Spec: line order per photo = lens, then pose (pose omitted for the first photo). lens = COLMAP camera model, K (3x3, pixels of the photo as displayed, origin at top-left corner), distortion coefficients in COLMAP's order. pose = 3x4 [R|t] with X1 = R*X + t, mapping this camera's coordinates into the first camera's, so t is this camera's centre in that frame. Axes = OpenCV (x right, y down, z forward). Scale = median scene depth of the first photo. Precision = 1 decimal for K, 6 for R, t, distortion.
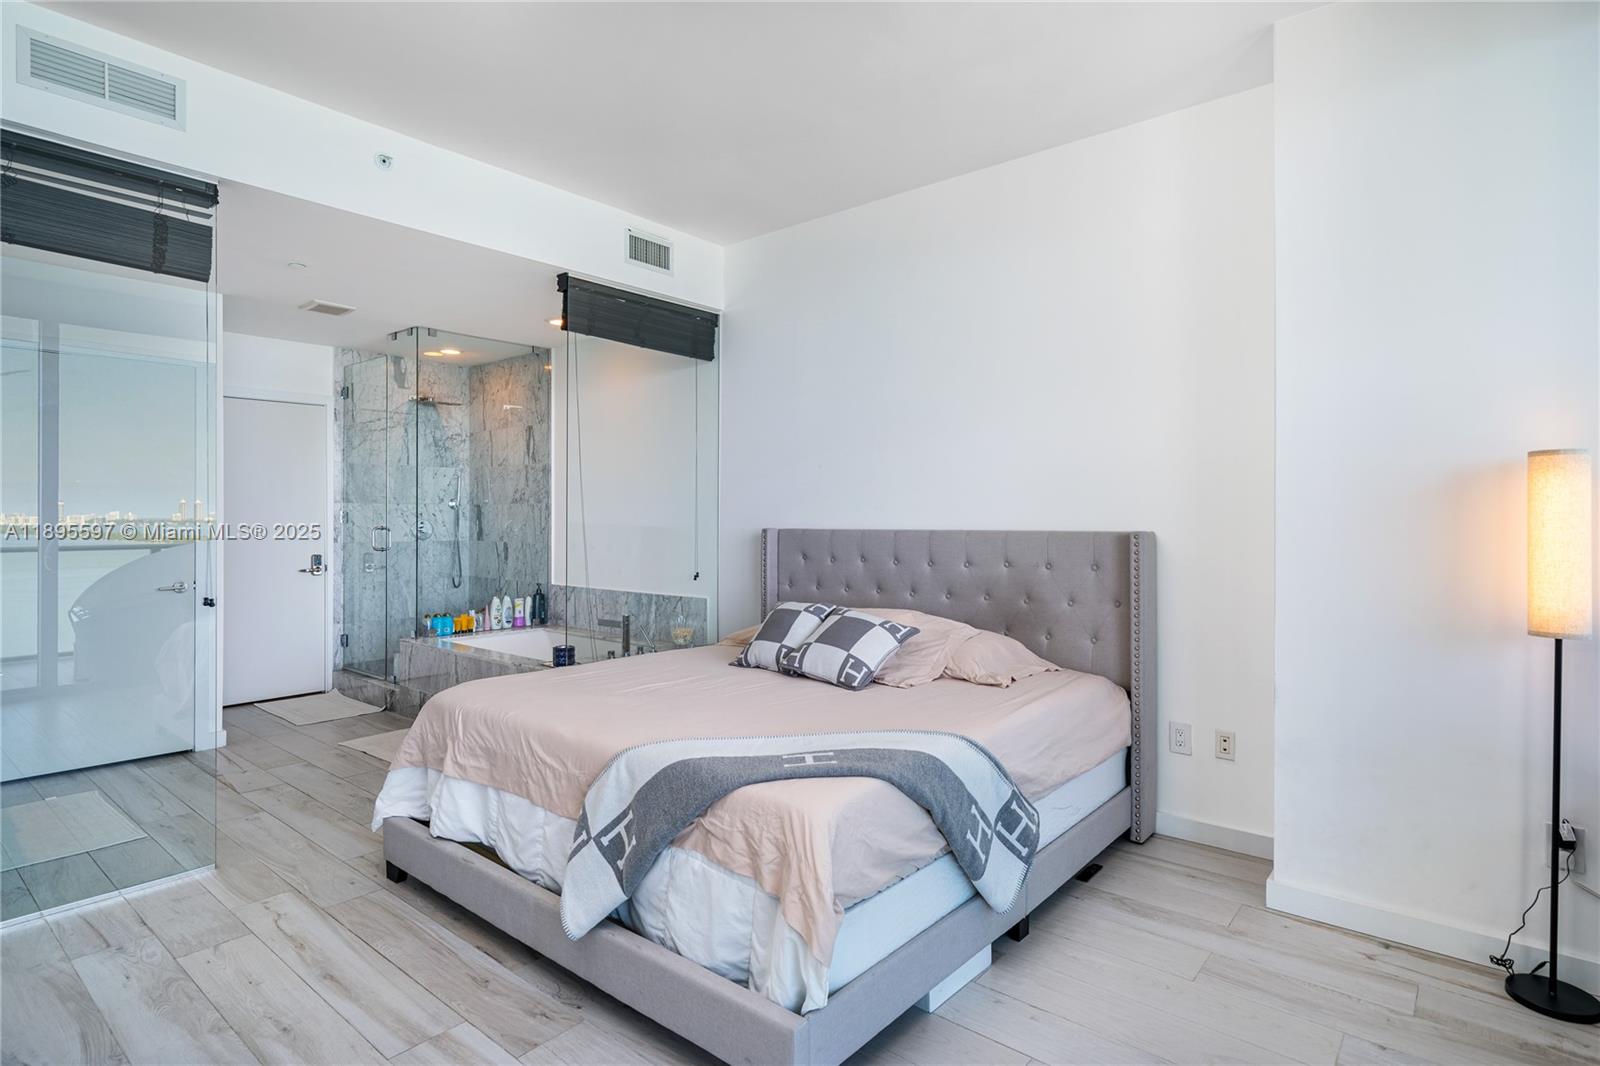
lens RADIAL K [[814.9, 0, 811.8], [0, 814.9, 523.6], [0, 0, 1]] dist [0.003894, 0.002852]
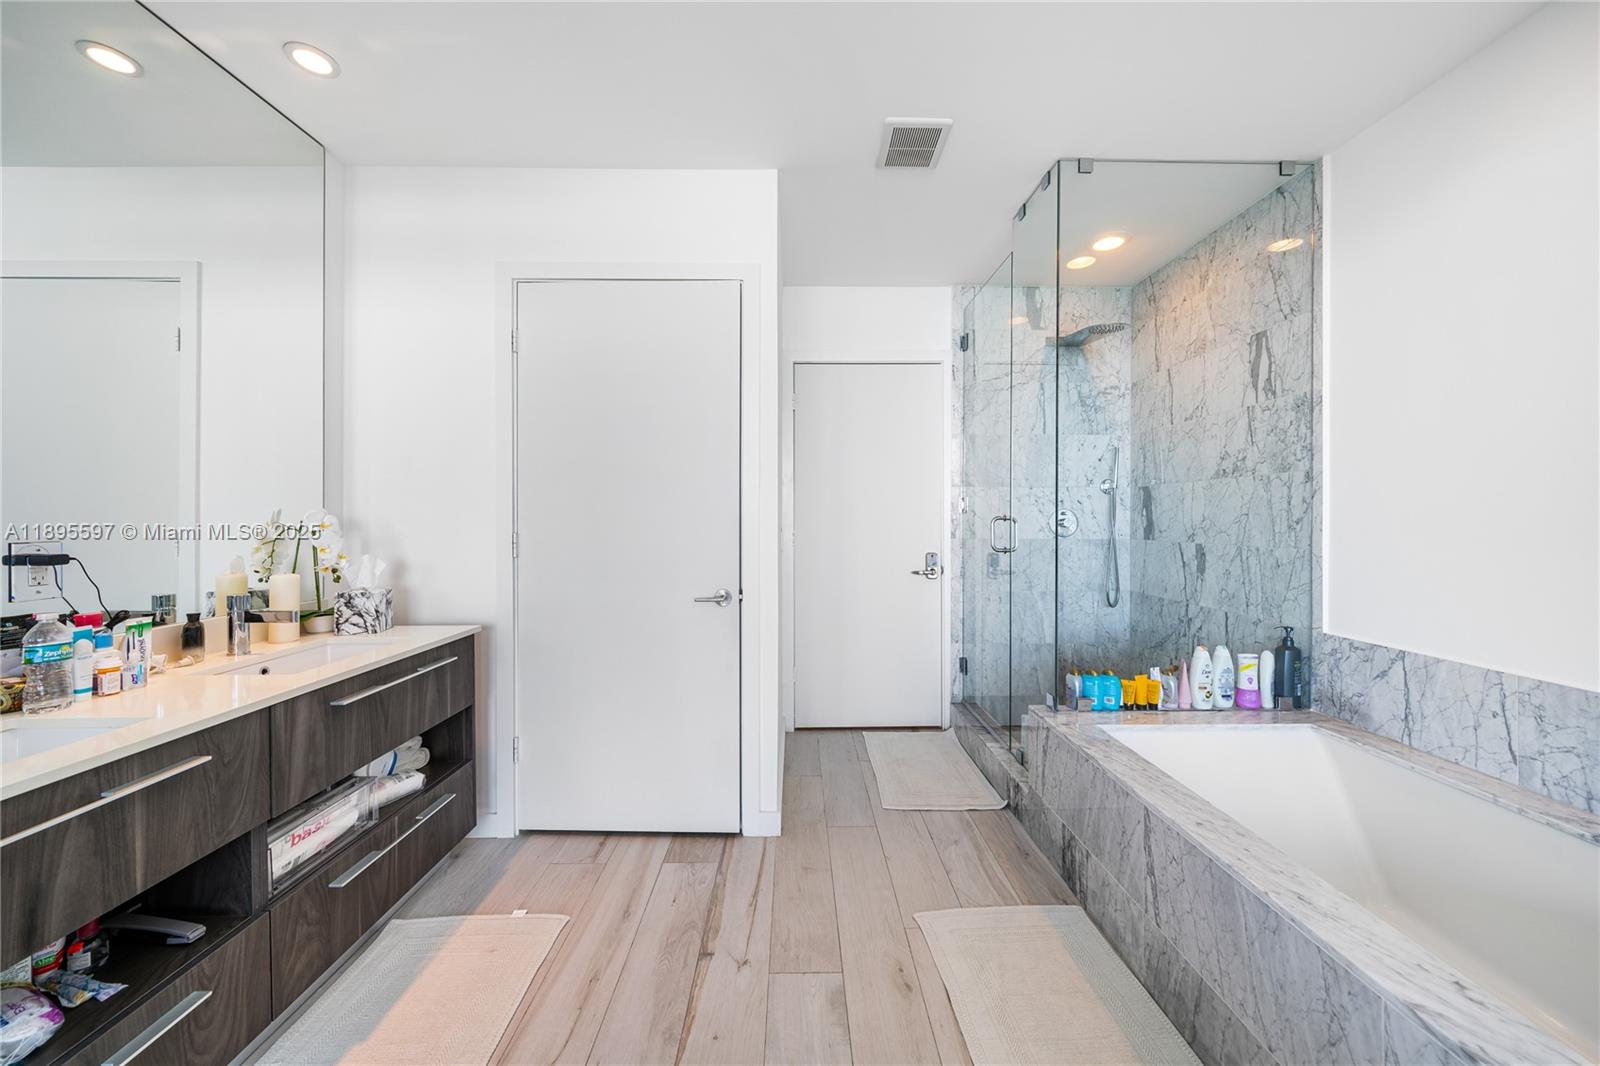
lens RADIAL K [[599.1, 0, 794.0], [0, 599.1, 516.5], [0, 0, 1]] dist [-0.002882, 0.000043]
pose [[0.650979, -0.002830, -0.759090, -0.265163], [-0.006104, 0.999941, -0.008963, 0.009418], [0.759071, 0.010468, 0.650924, 0.545035]]
